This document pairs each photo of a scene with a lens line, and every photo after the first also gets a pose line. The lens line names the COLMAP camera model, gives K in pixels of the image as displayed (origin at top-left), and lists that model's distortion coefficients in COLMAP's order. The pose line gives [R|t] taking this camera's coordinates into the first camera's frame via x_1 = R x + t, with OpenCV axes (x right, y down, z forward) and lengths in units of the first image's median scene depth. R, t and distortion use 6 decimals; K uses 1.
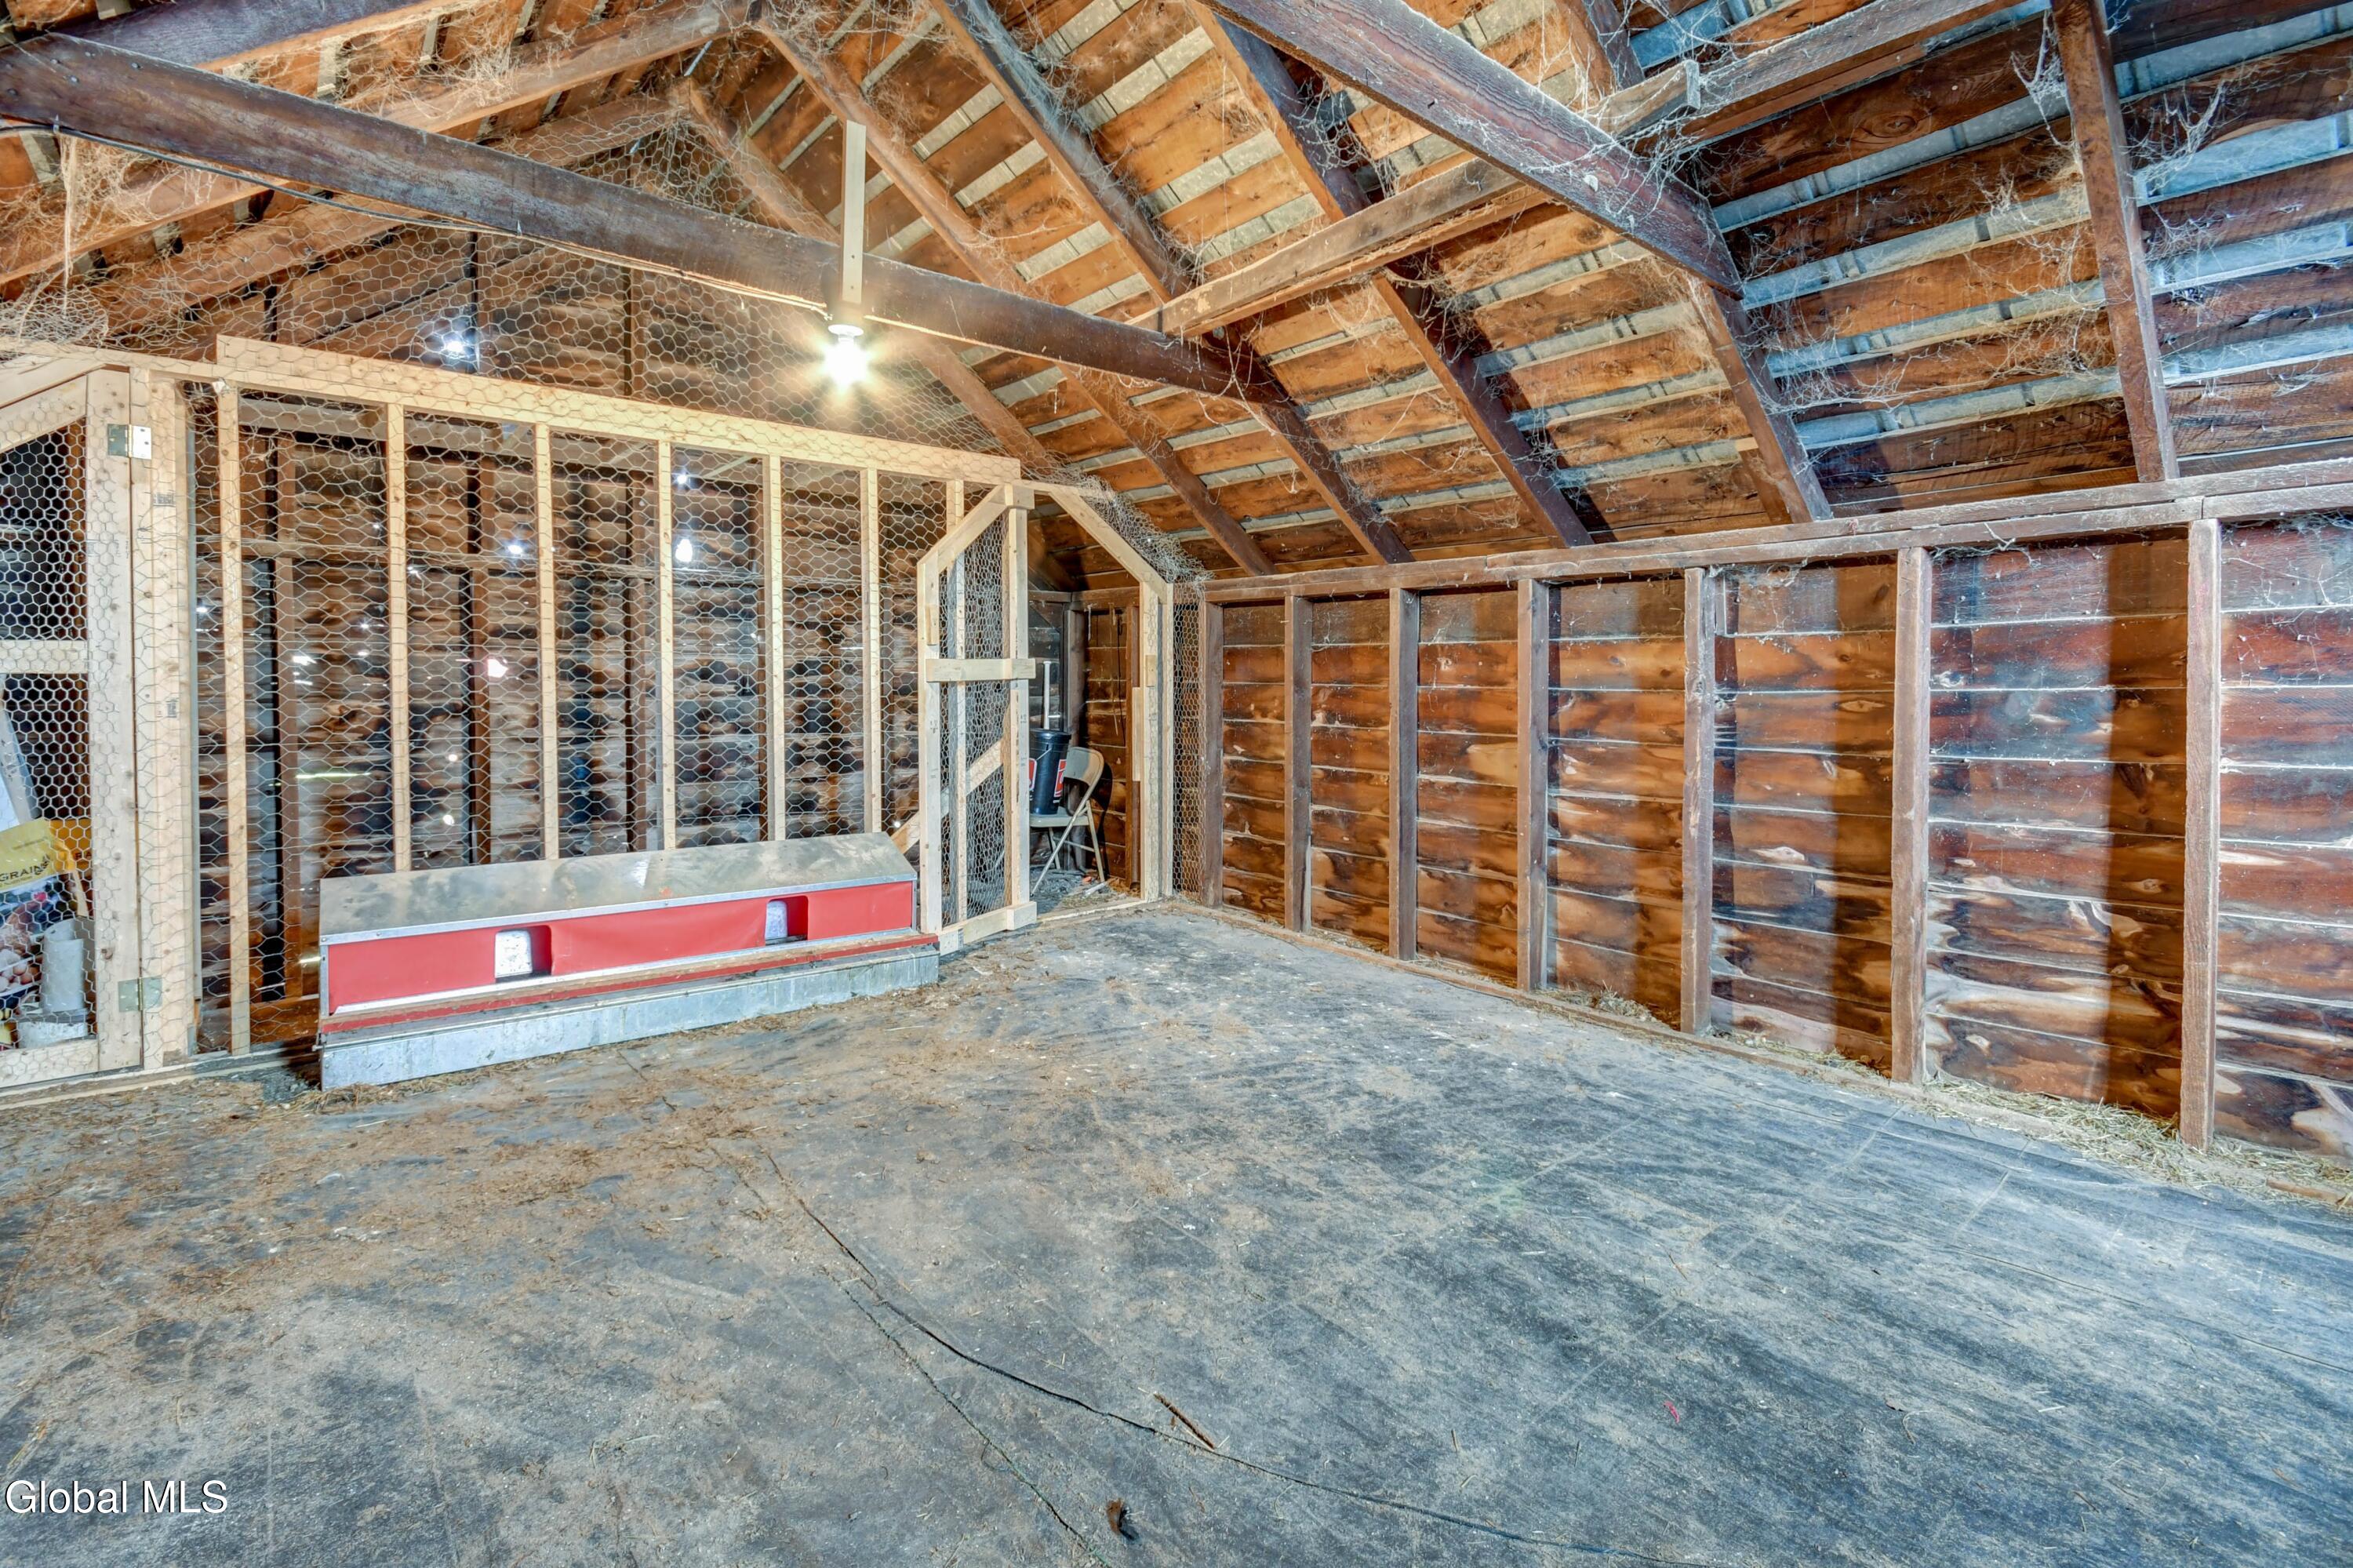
lens RADIAL K [[1082.5, 0, 1150.3], [0, 1082.5, 714.8], [0, 0, 1]] dist [0.007839, -0.002328]
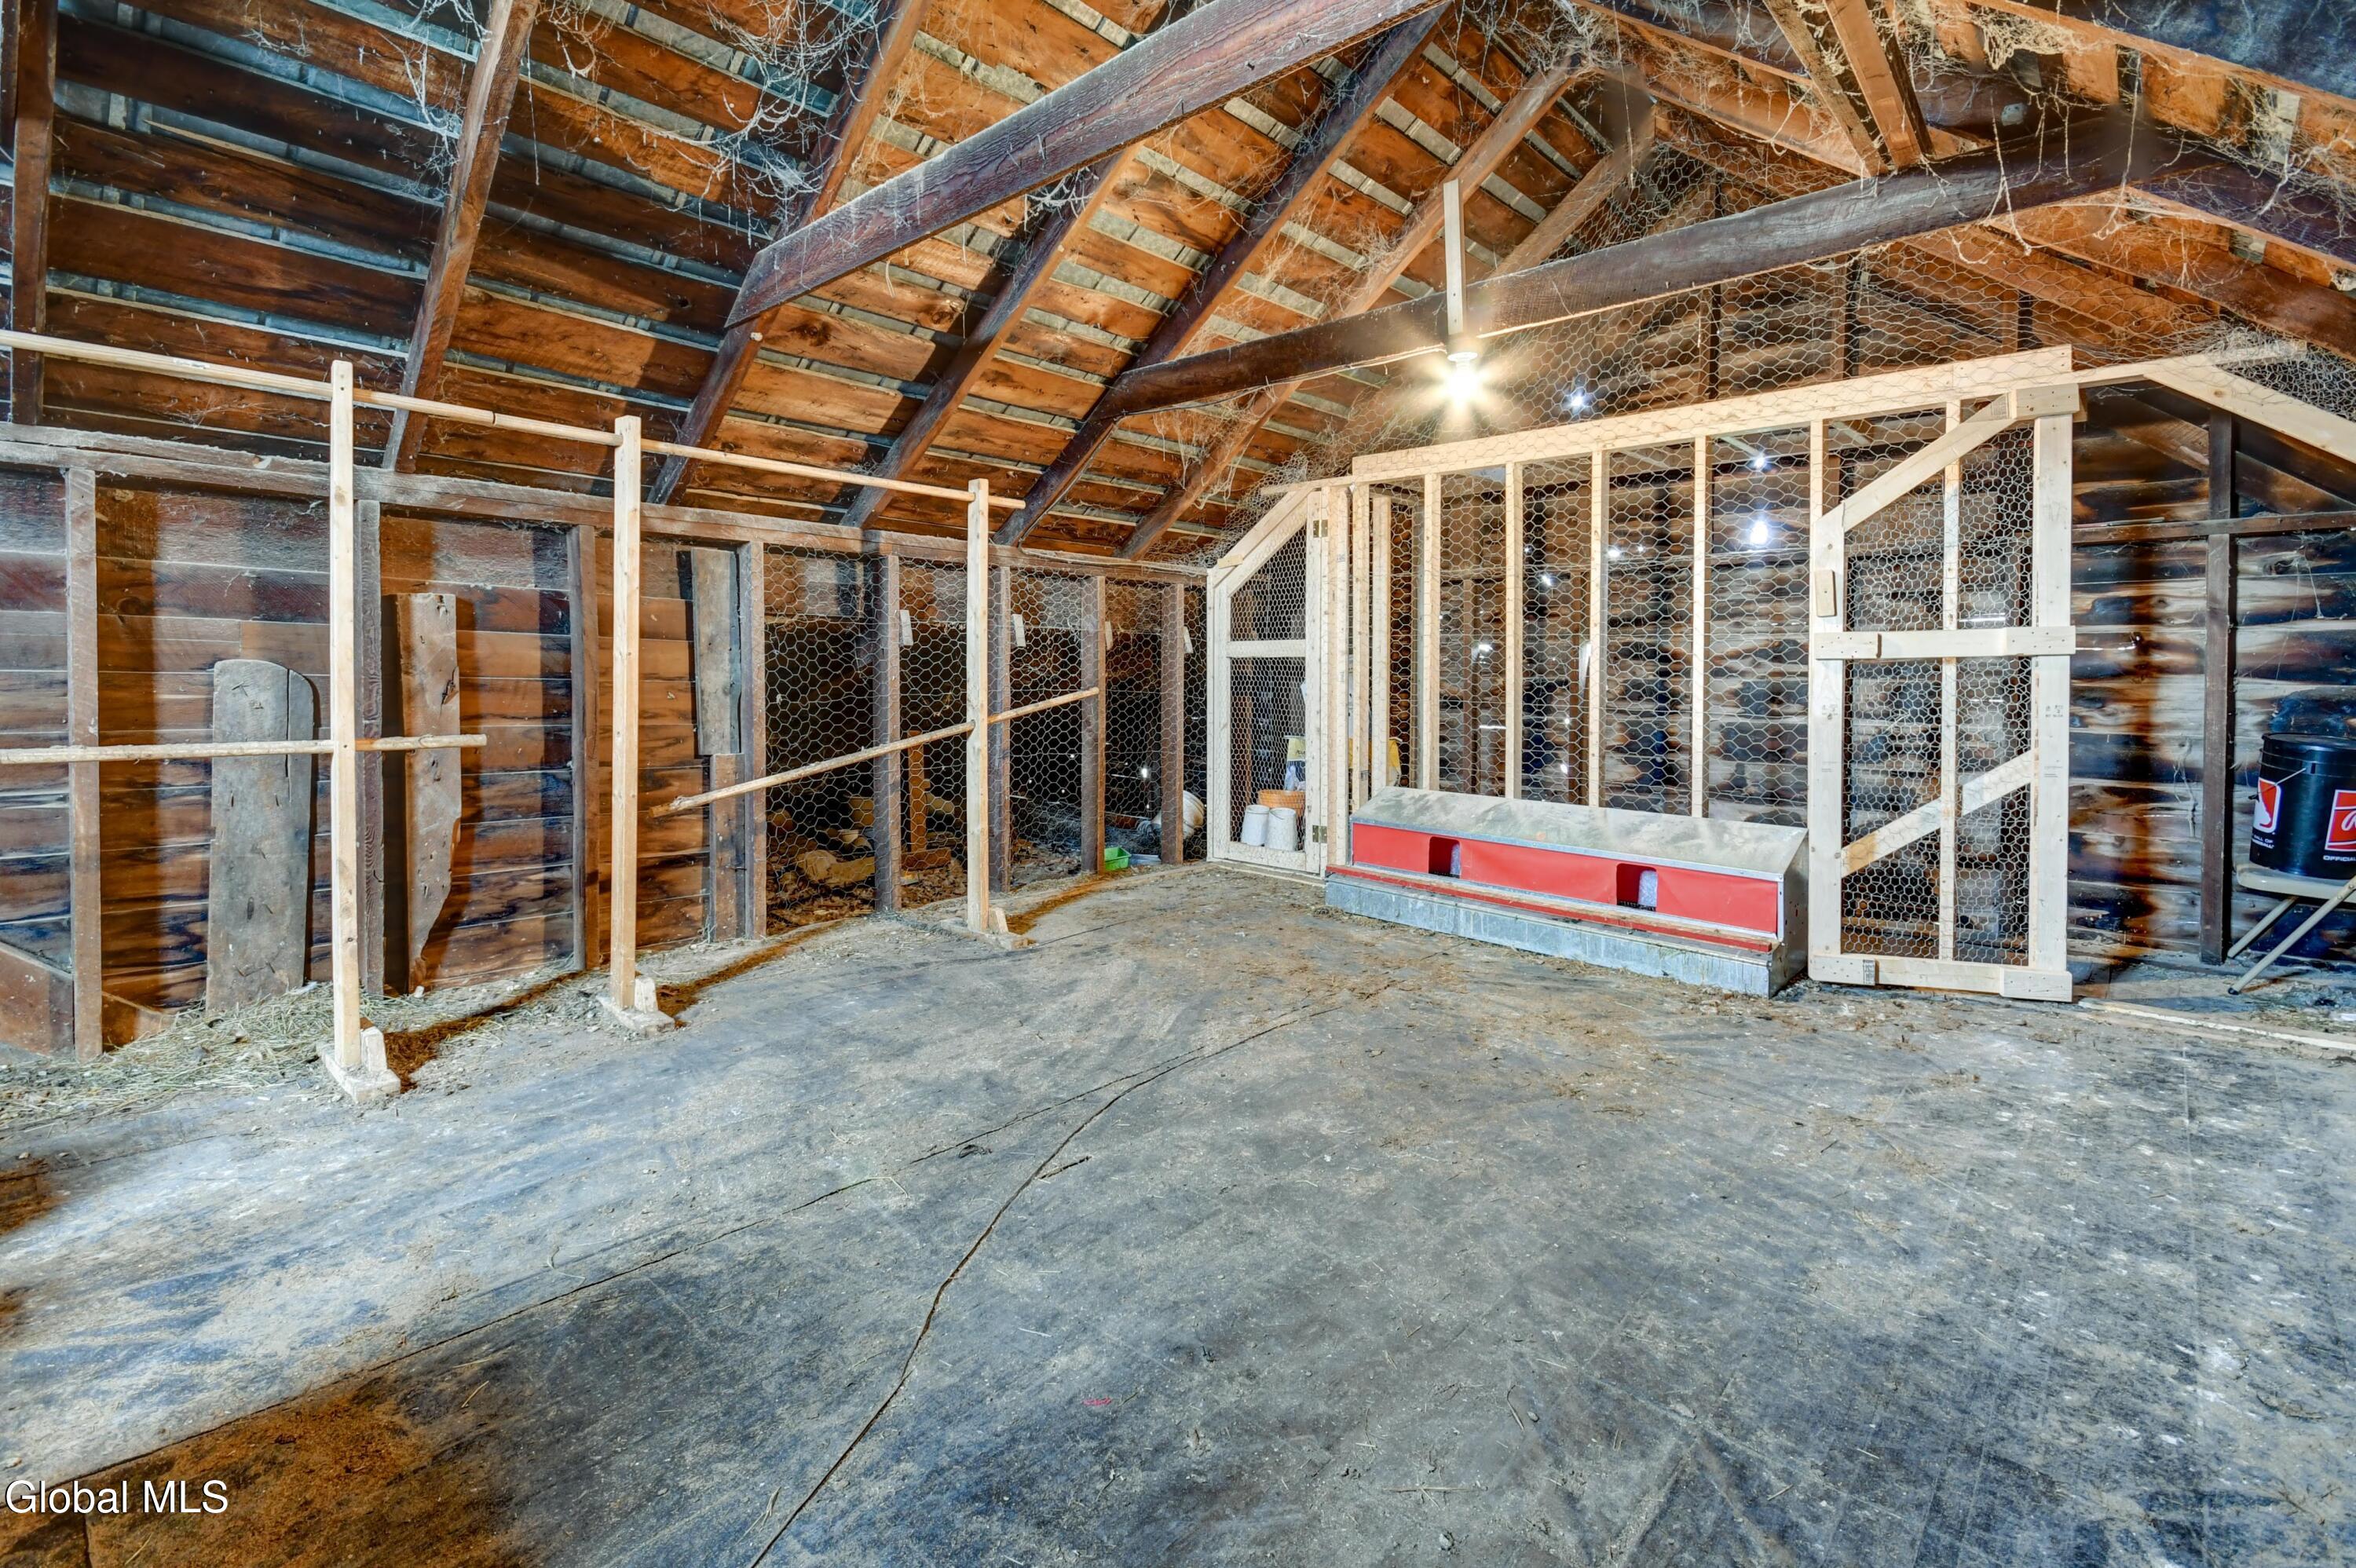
lens RADIAL K [[1083.8, 0, 1164.9], [0, 1083.8, 681.2], [0, 0, 1]] dist [0.007839, -0.002328]
pose [[0.115210, 0.009910, -0.993292, 0.854526], [-0.033692, 0.999414, 0.006064, 0.000081], [0.992770, 0.032768, 0.115476, 0.555423]]
